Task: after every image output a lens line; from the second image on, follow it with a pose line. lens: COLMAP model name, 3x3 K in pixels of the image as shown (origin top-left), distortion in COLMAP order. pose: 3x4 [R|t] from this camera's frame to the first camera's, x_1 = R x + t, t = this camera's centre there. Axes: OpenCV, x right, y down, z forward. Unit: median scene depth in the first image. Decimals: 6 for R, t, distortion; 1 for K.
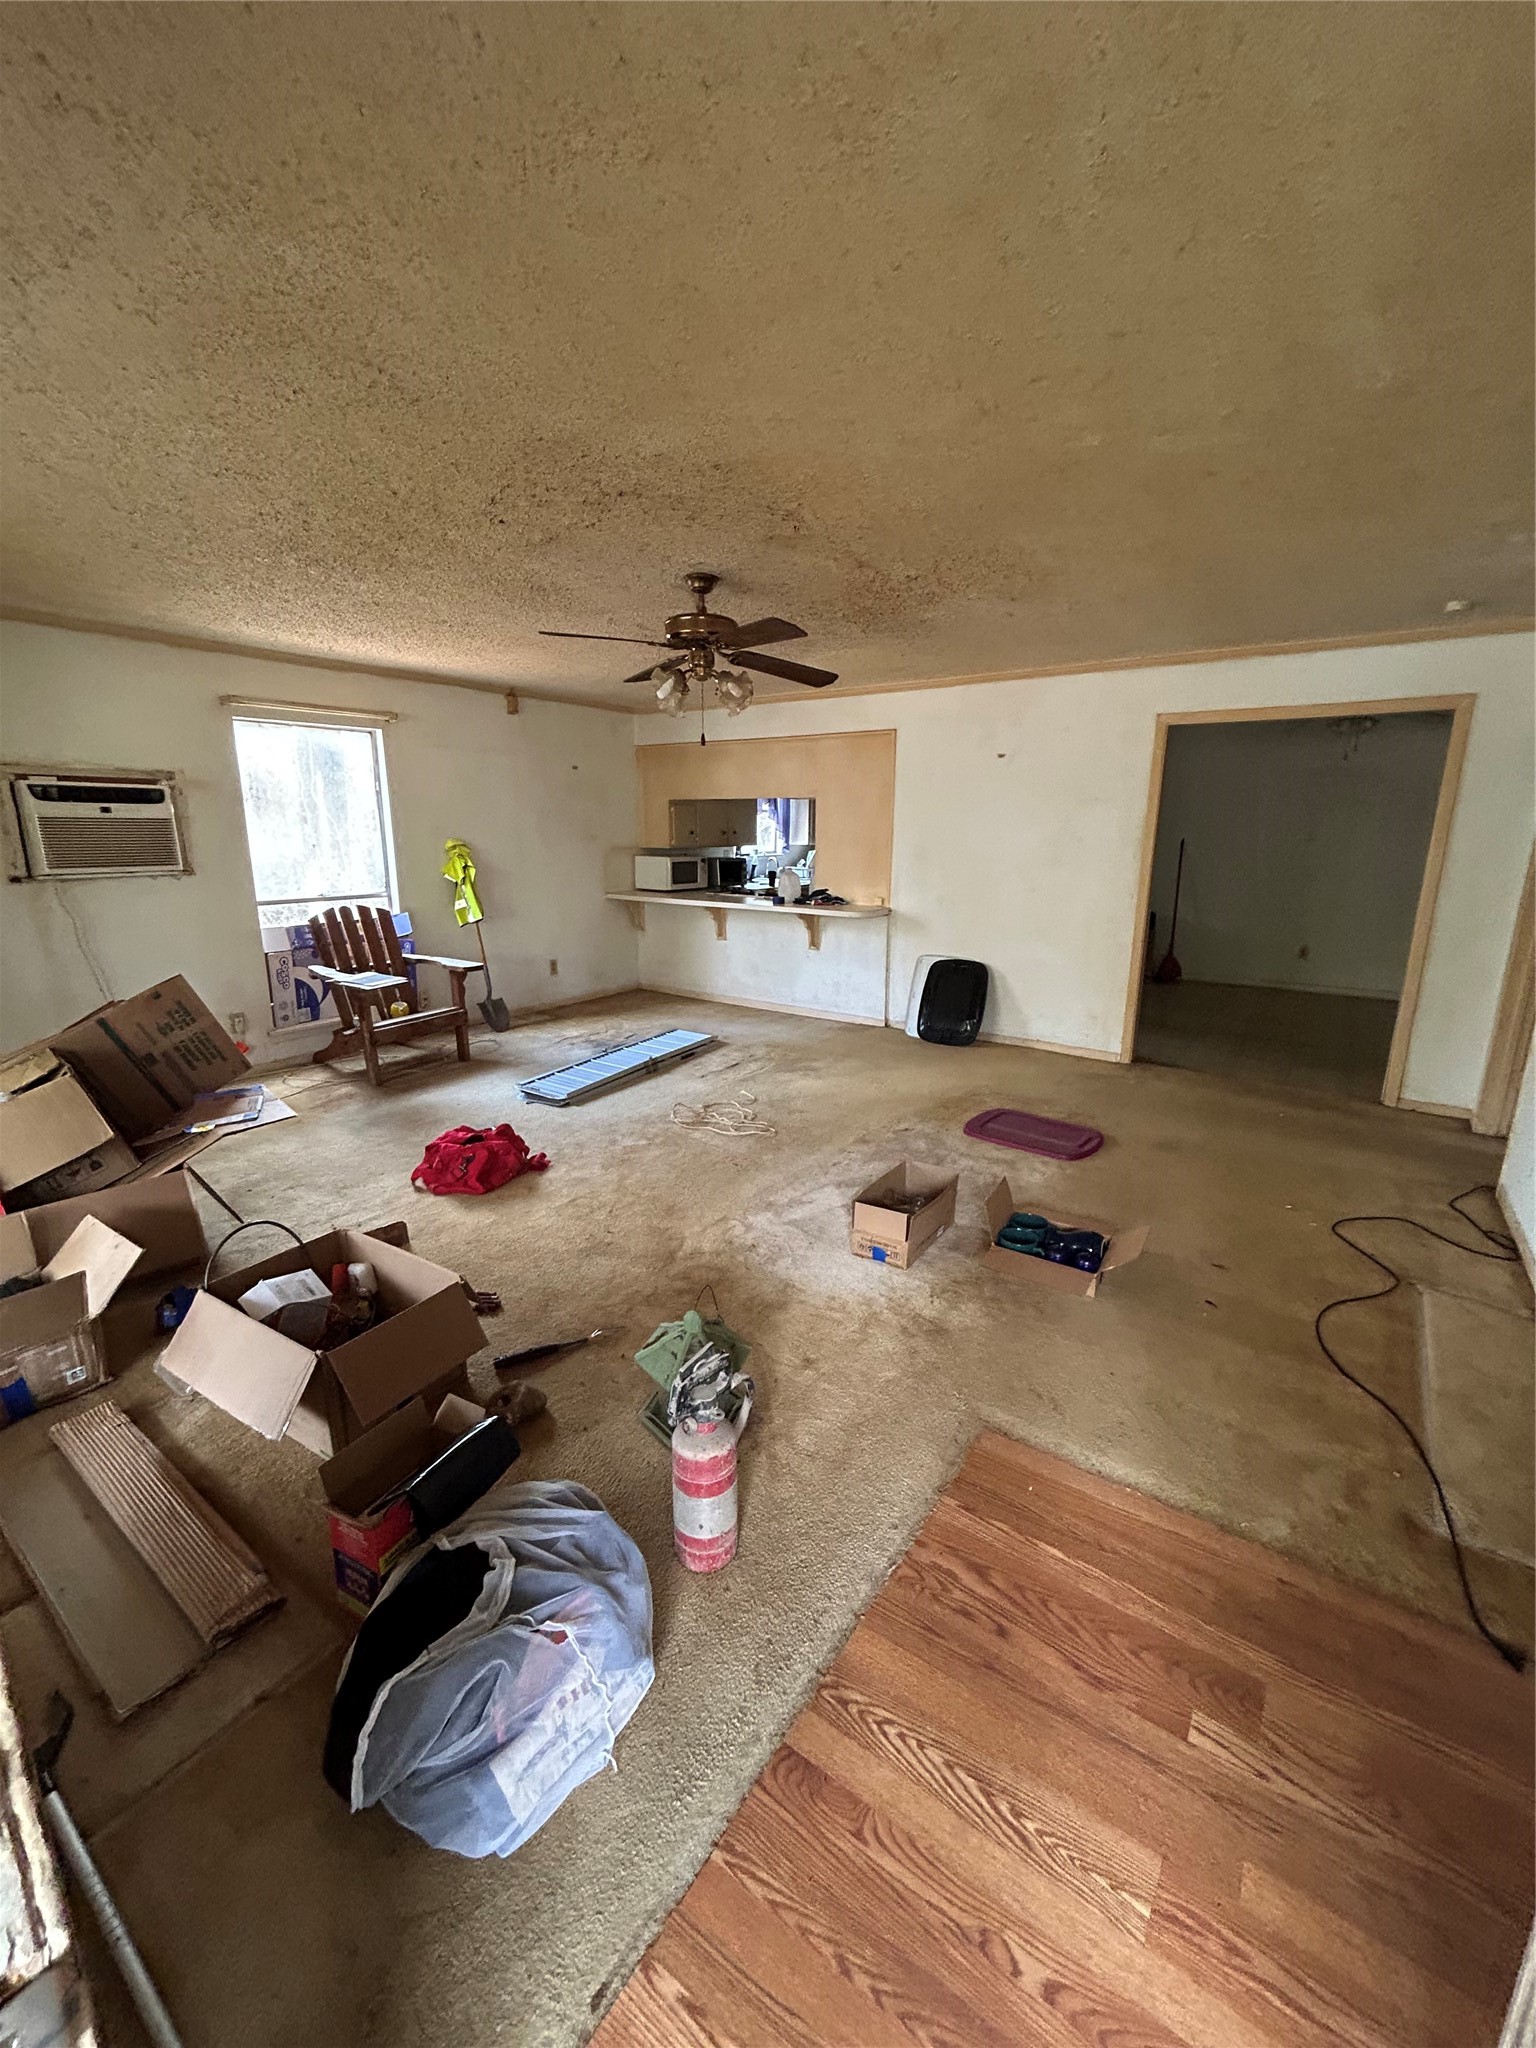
lens RADIAL K [[819.6, 0, 769.5], [0, 819.6, 1015.5], [0, 0, 1]] dist [-0.003147, 0.000631]
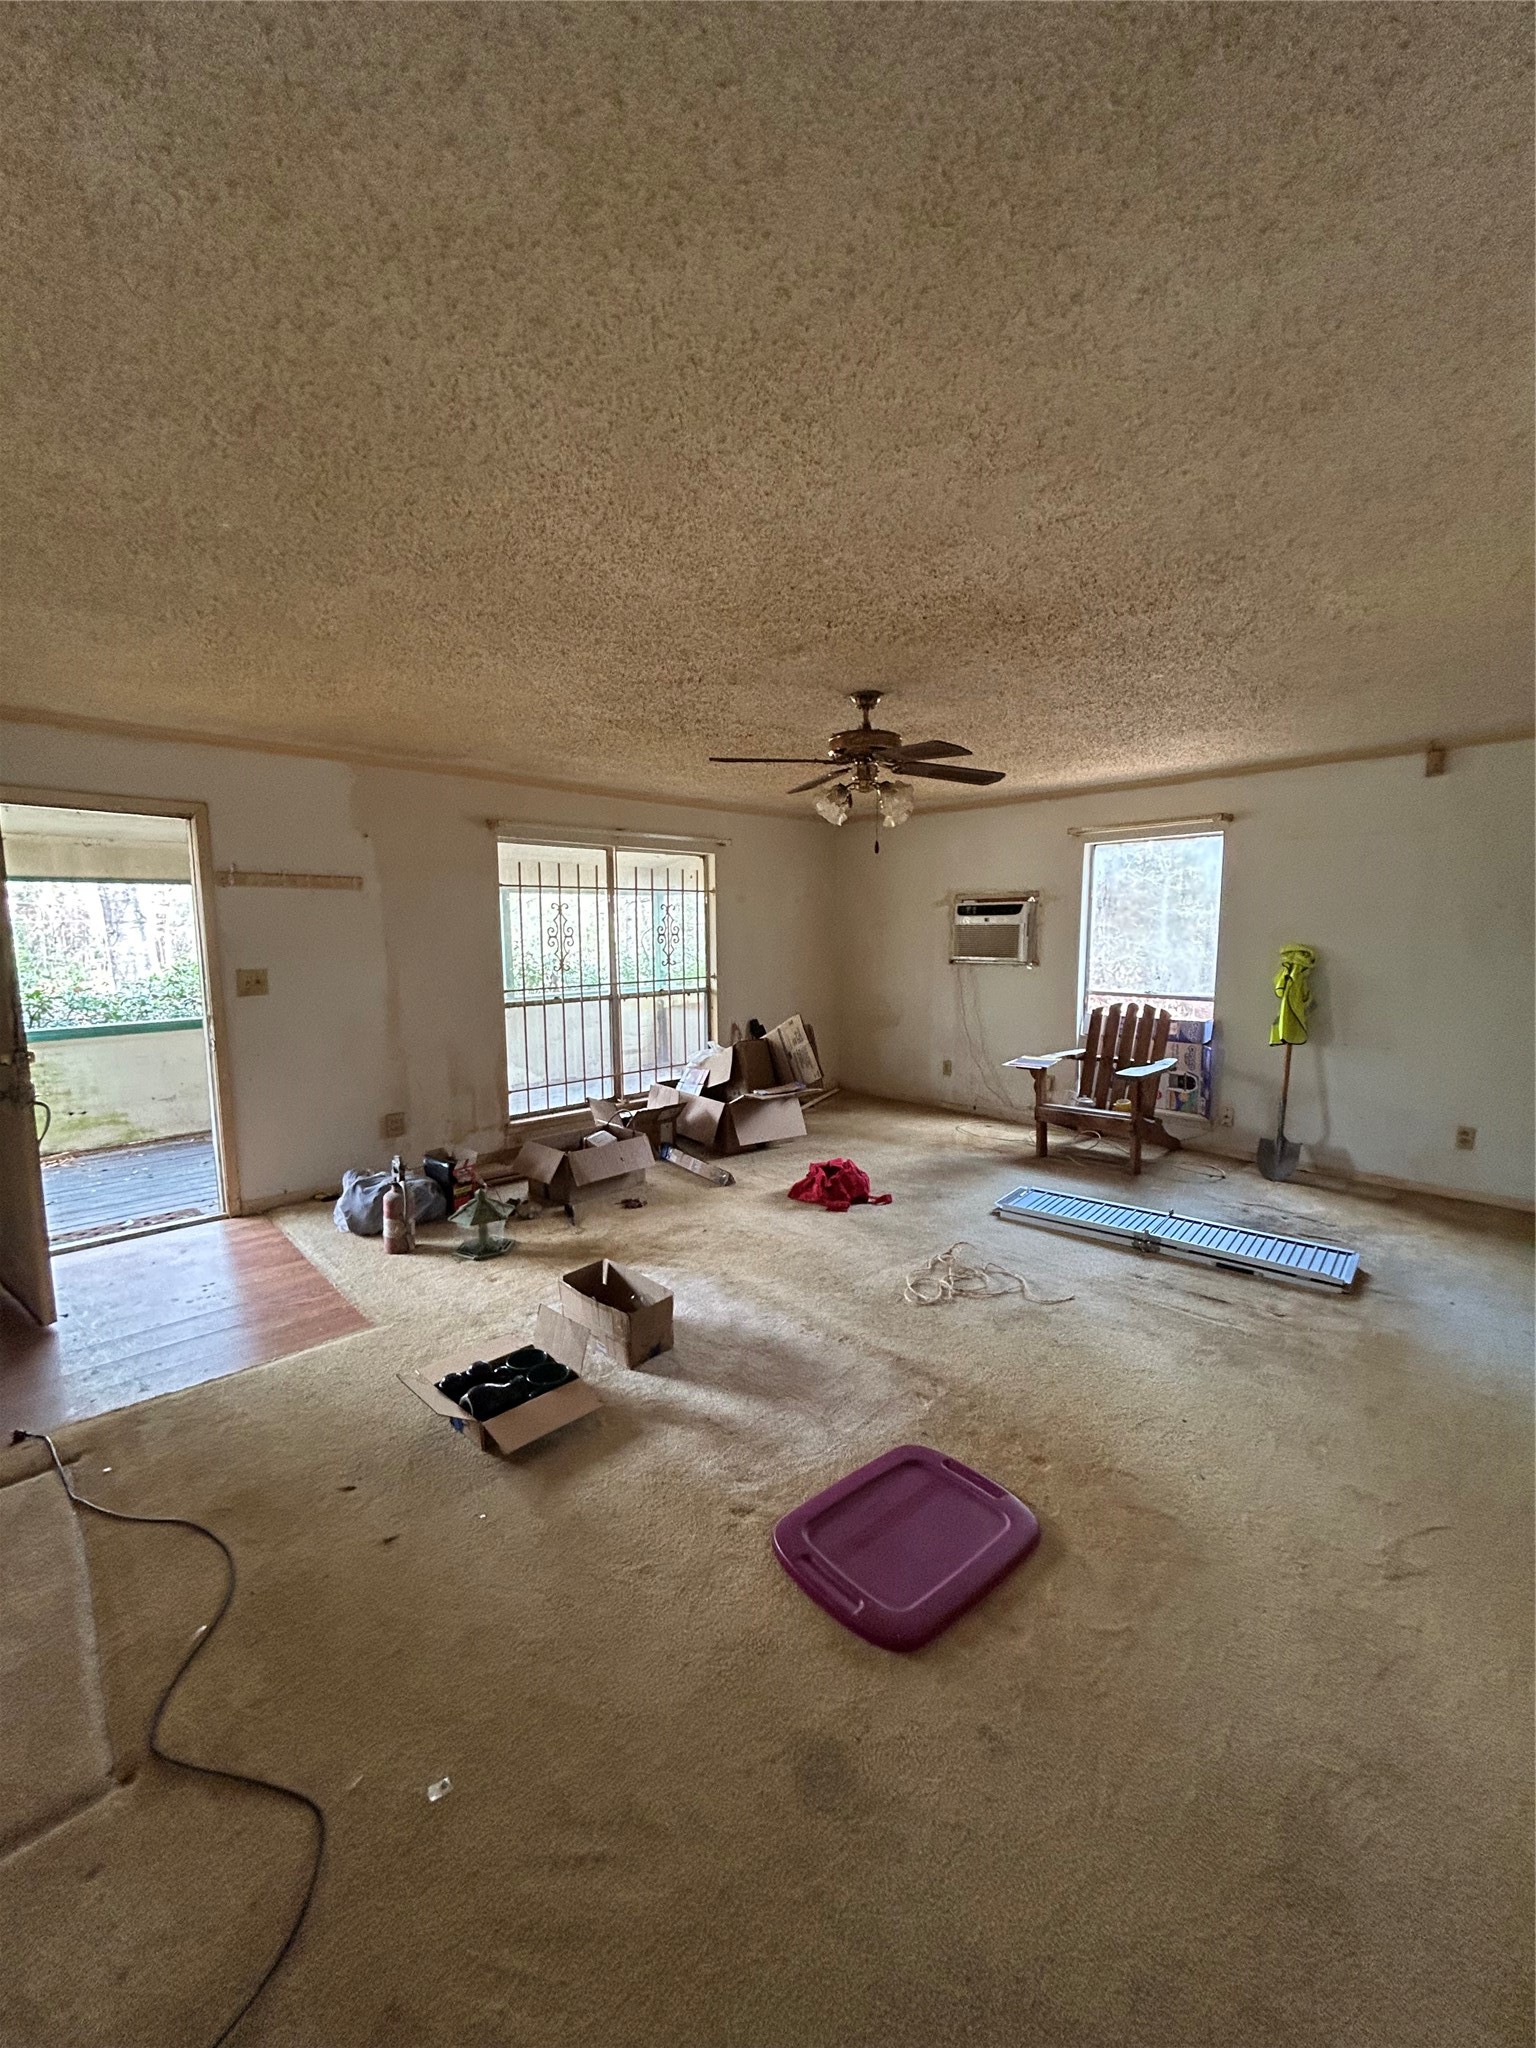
lens RADIAL K [[819.6, 0, 774.6], [0, 819.6, 1028.0], [0, 0, 1]] dist [-0.003147, 0.000631]
pose [[-0.178597, 0.118823, -0.976721, 0.687528], [-0.215491, 0.963857, 0.156661, -0.189348], [0.960035, 0.238453, -0.146537, 0.801128]]
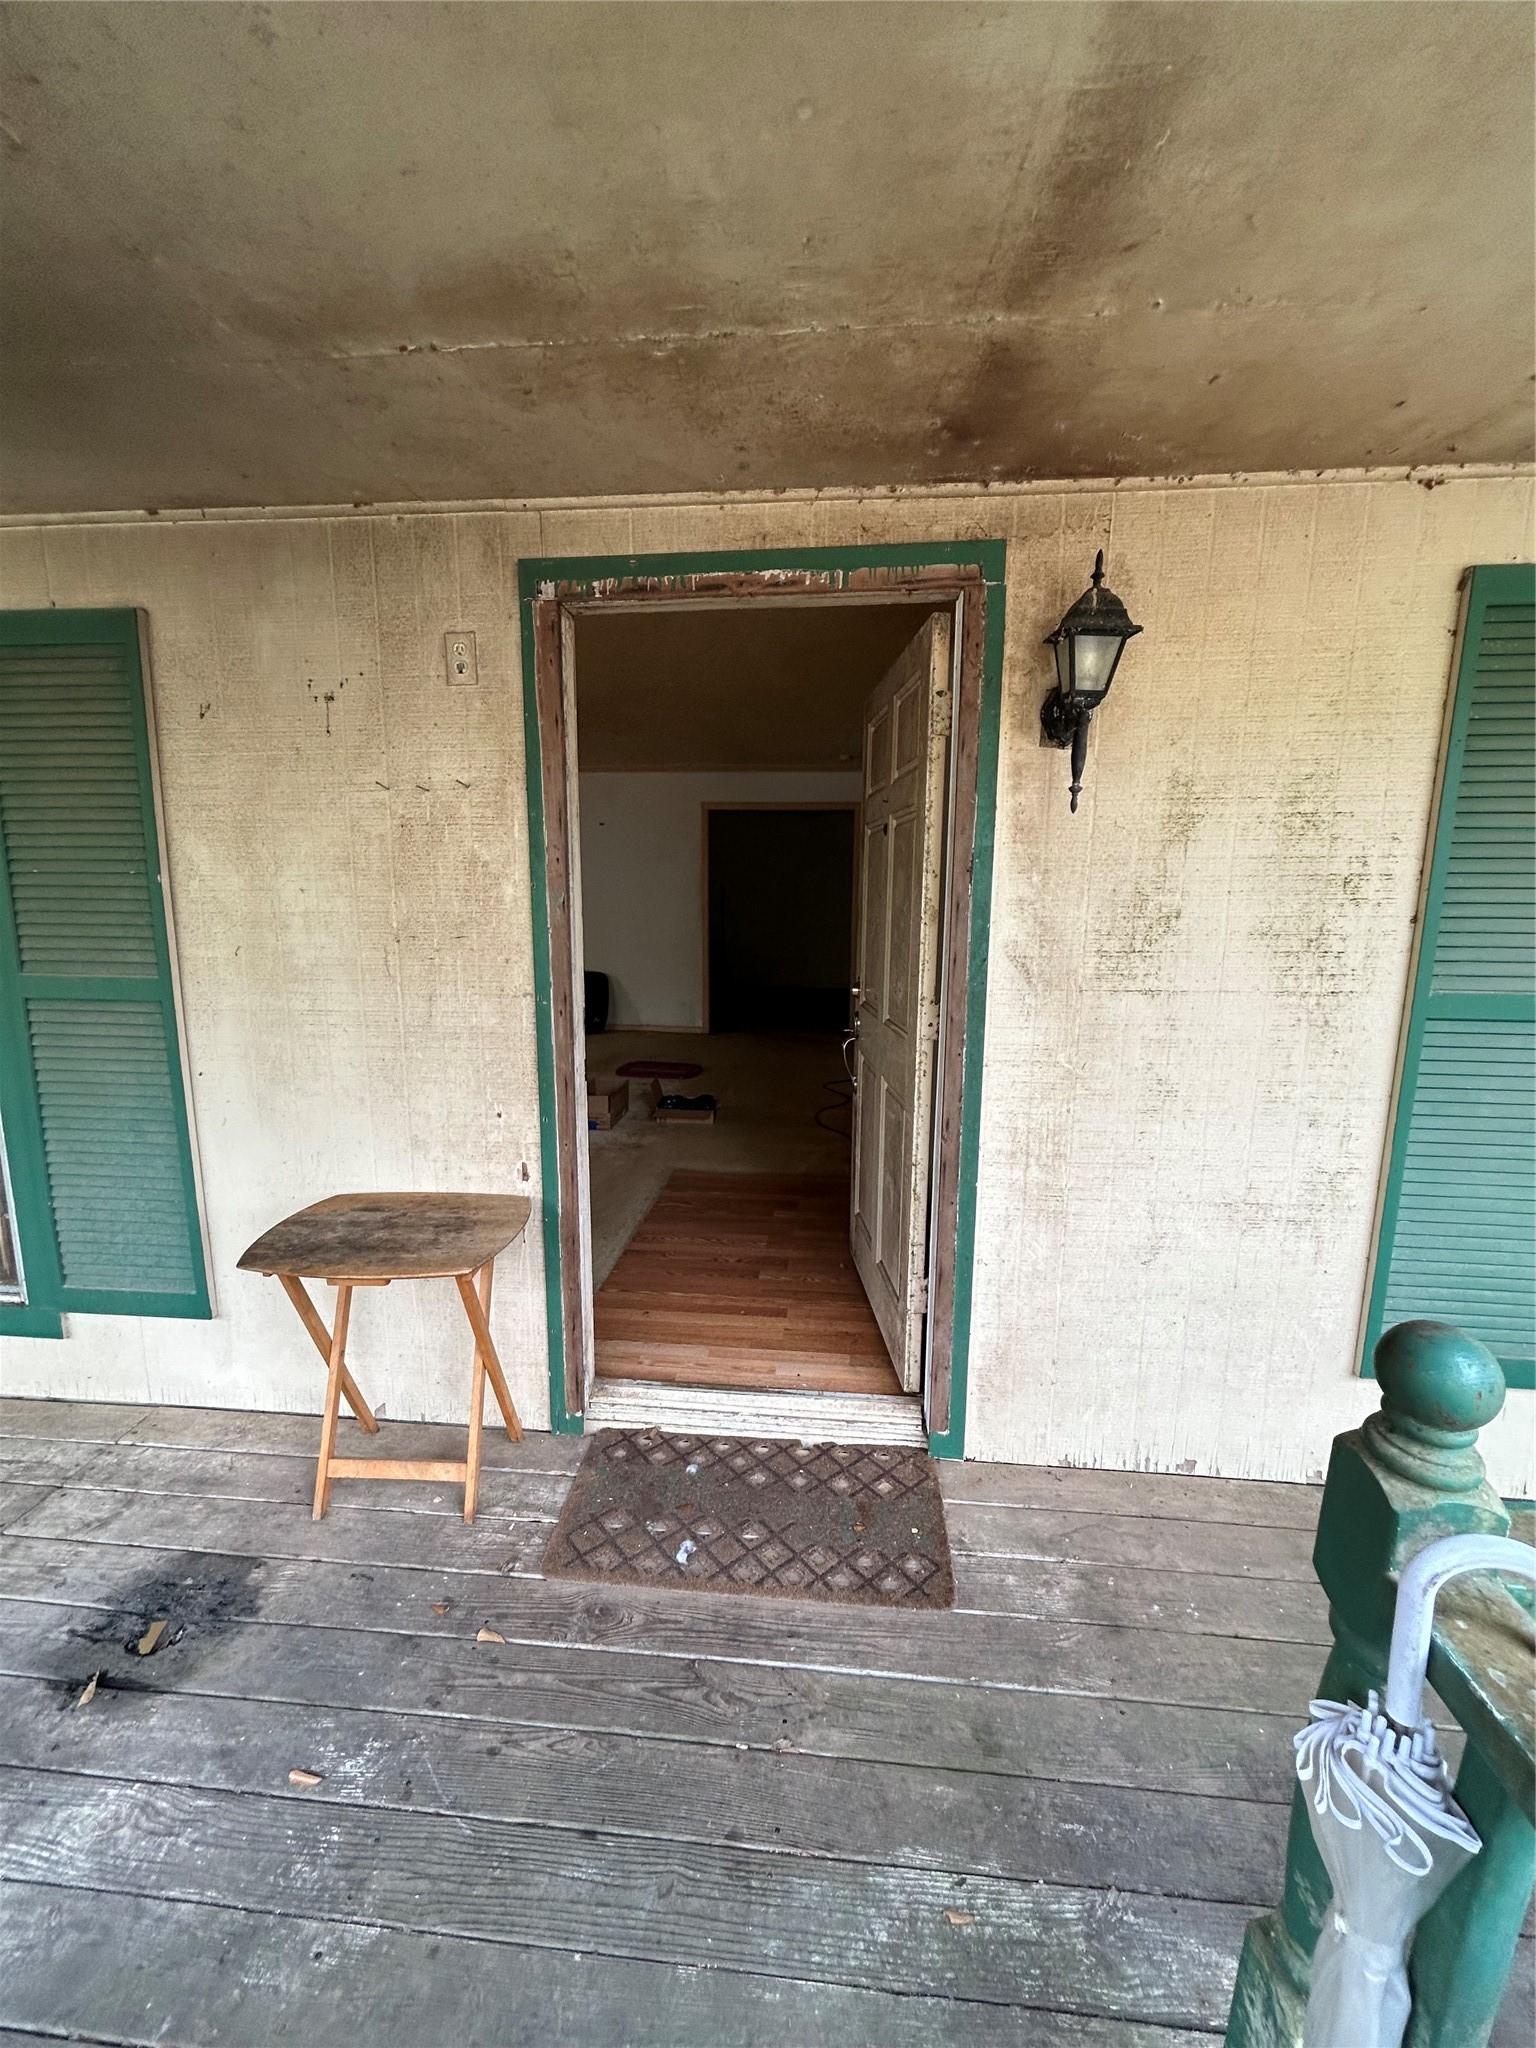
lens RADIAL K [[819.6, 0, 769.3], [0, 819.6, 1022.8], [0, 0, 1]] dist [-0.003147, 0.000631]
pose [[0.867563, -0.083721, 0.490230, -0.213210], [0.110308, 0.993569, -0.025532, 0.100564], [-0.484940, 0.076227, 0.871219, -0.385996]]
